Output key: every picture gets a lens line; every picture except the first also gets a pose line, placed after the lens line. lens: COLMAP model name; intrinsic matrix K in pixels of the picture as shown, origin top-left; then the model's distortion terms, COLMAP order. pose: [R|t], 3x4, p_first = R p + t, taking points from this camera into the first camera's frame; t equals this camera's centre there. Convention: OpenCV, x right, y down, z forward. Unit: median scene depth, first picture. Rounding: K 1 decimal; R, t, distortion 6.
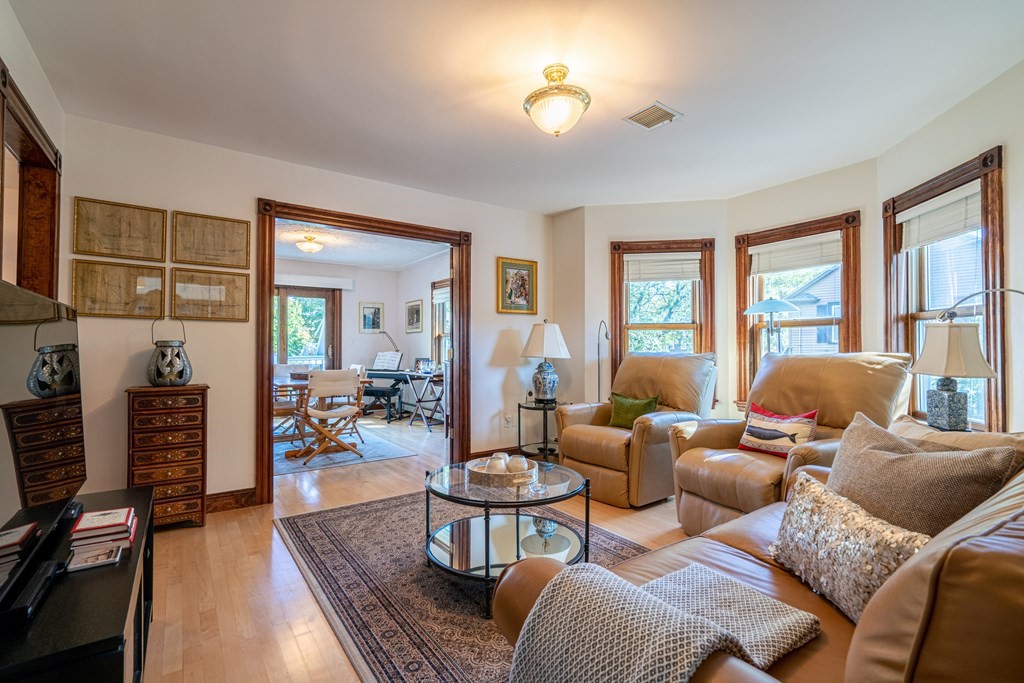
lens RADIAL K [[478.2, 0, 509.5], [0, 478.2, 332.2], [0, 0, 1]] dist [-0.003420, 0.000384]
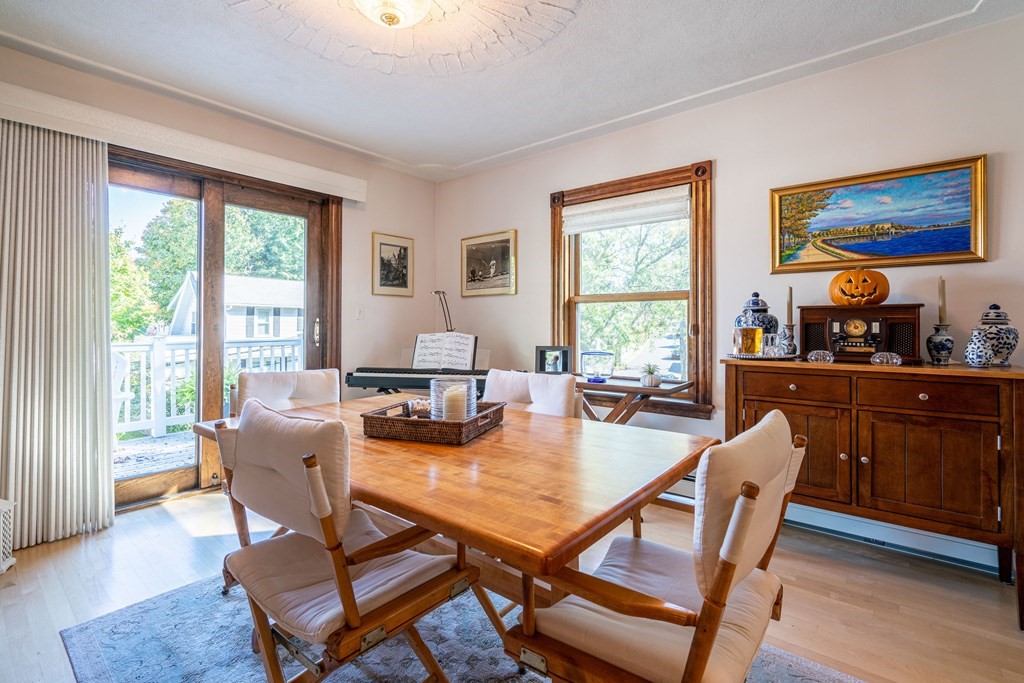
lens RADIAL K [[478.2, 0, 509.5], [0, 478.2, 332.2], [0, 0, 1]] dist [-0.003420, 0.000384]
pose [[0.964786, 0.007526, 0.262927, -0.314965], [-0.016674, 0.999330, 0.032576, 0.023979], [-0.262506, -0.035813, 0.964265, 0.490169]]
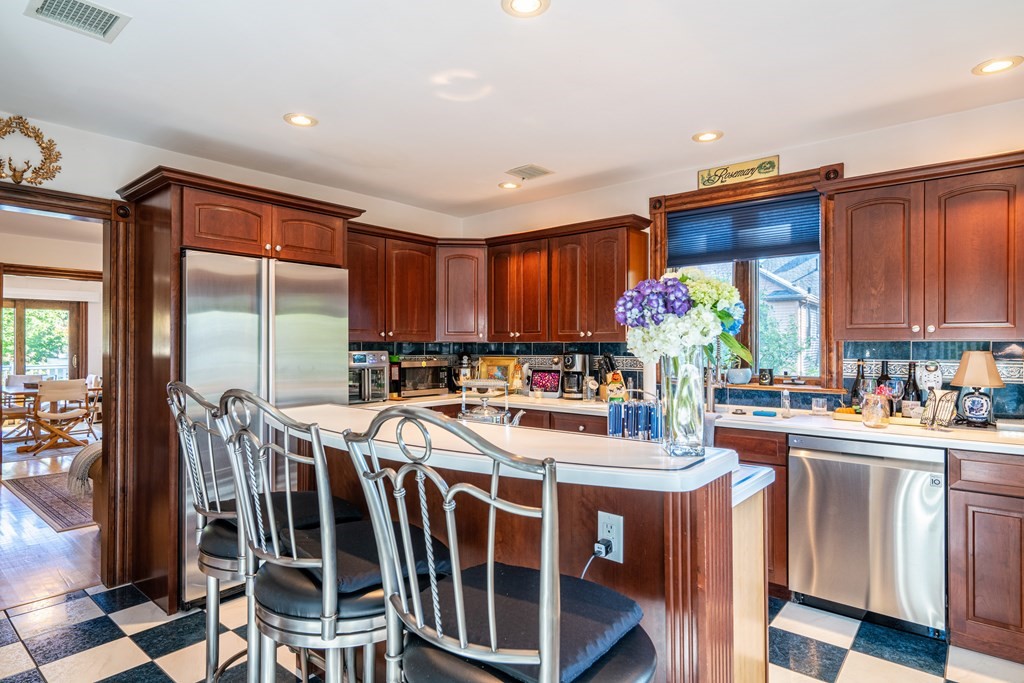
lens RADIAL K [[563.4, 0, 513.2], [0, 563.4, 351.6], [0, 0, 1]] dist [0.001309, 0.000489]
pose [[0.966131, 0.016278, 0.257538, 0.233477], [-0.024484, 0.999289, 0.028686, -0.040741], [-0.256887, -0.034020, 0.965842, -0.436430]]
